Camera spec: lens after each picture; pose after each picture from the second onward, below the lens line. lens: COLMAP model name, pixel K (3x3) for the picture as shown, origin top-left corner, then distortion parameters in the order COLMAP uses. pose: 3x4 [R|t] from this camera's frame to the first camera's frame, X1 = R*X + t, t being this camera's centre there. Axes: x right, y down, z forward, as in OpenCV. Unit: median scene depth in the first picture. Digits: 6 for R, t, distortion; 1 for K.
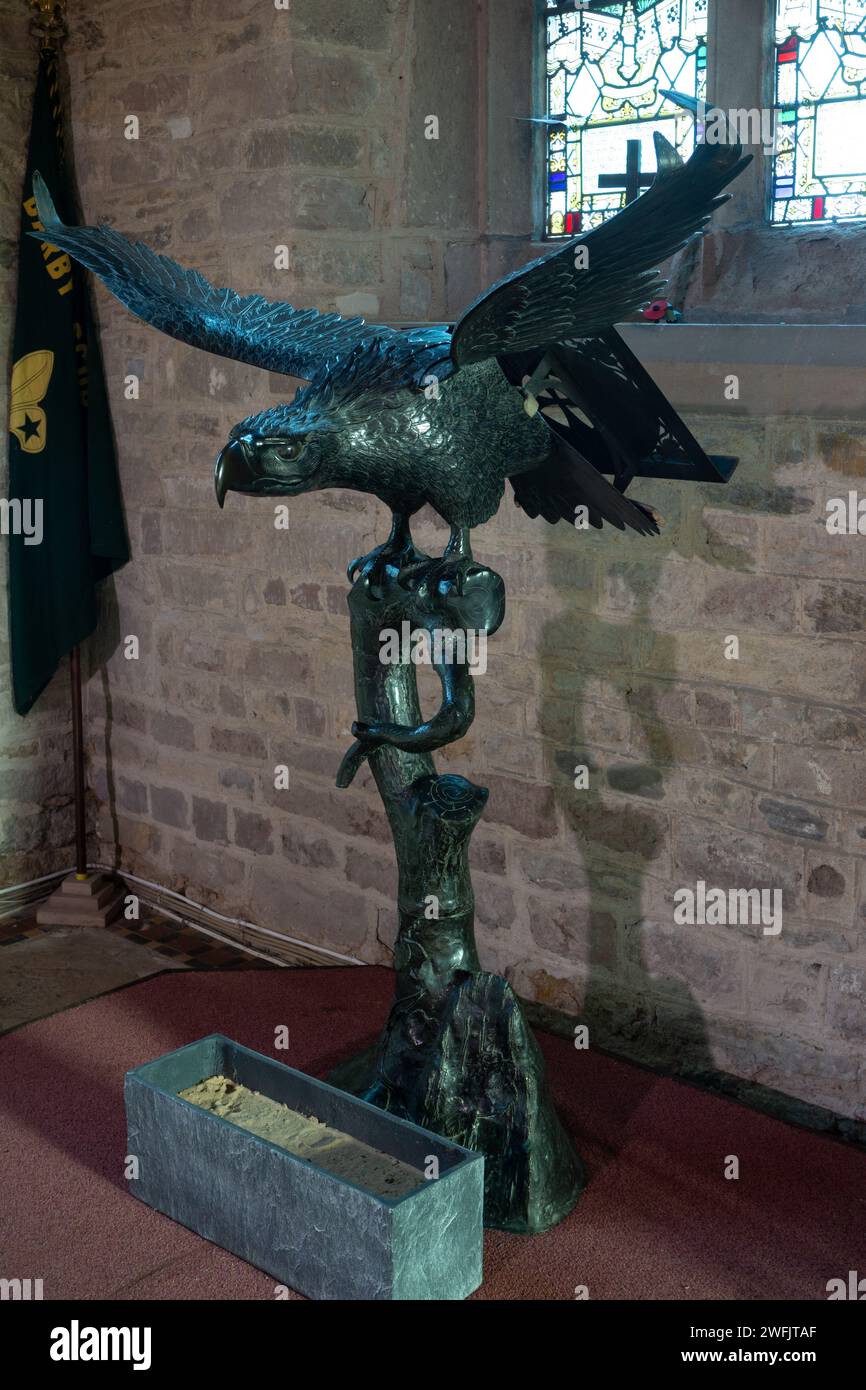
lens RADIAL K [[1858.9, 0, 433.0], [0, 1858.9, 695.0], [0, 0, 1]] dist [-0.076692, 0.035478]
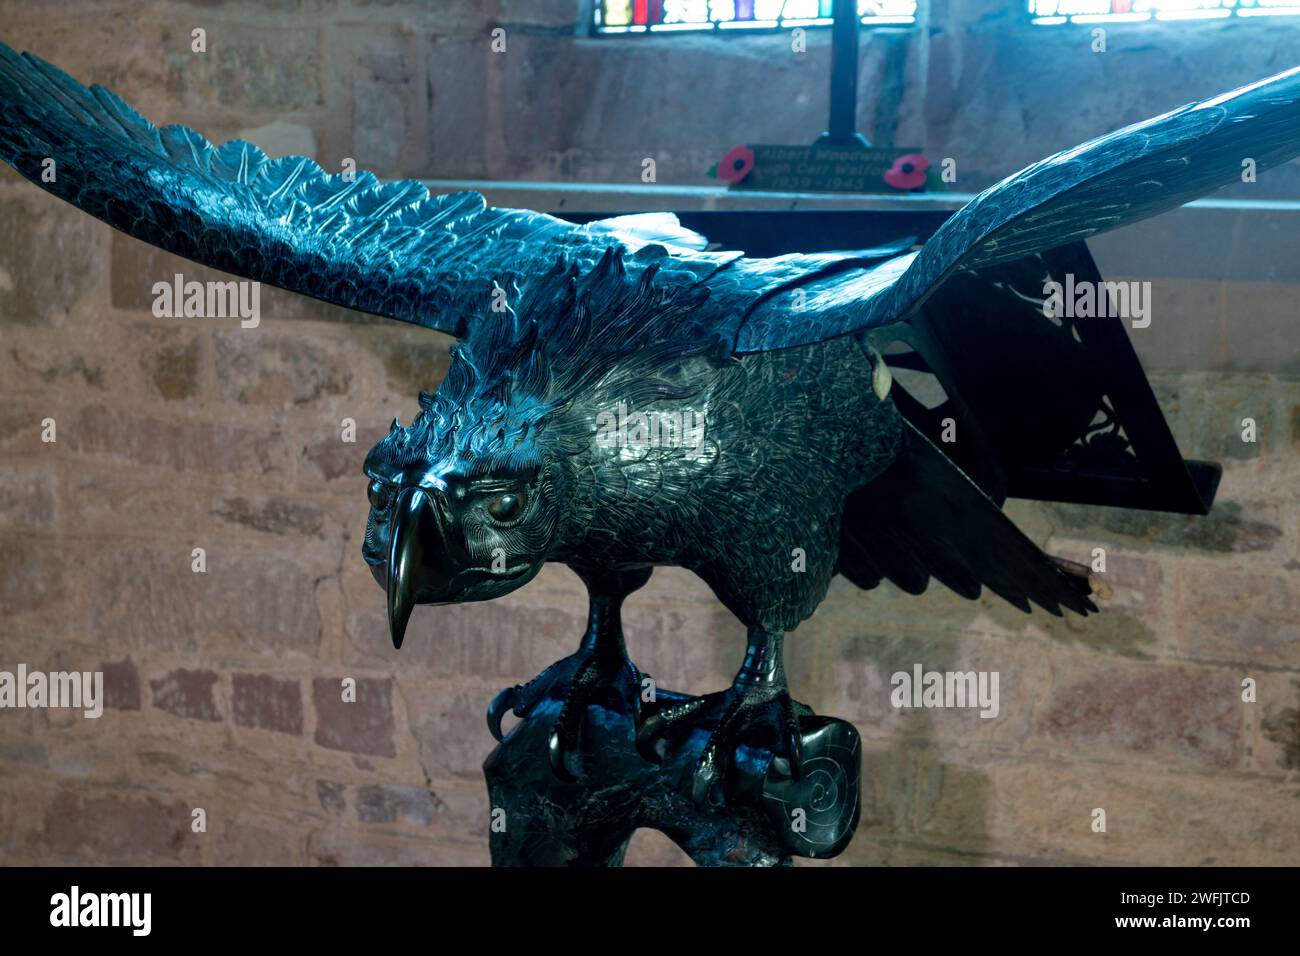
lens RADIAL K [[2557.0, 0, 649.8], [0, 2557.0, 361.4], [0, 0, 1]] dist [0.073100, 0.027746]
pose [[0.957610, -0.010826, 0.287866, -0.179996], [0.041117, 0.994199, -0.099389, -0.082552], [-0.285120, 0.107012, 0.952499, 0.315352]]
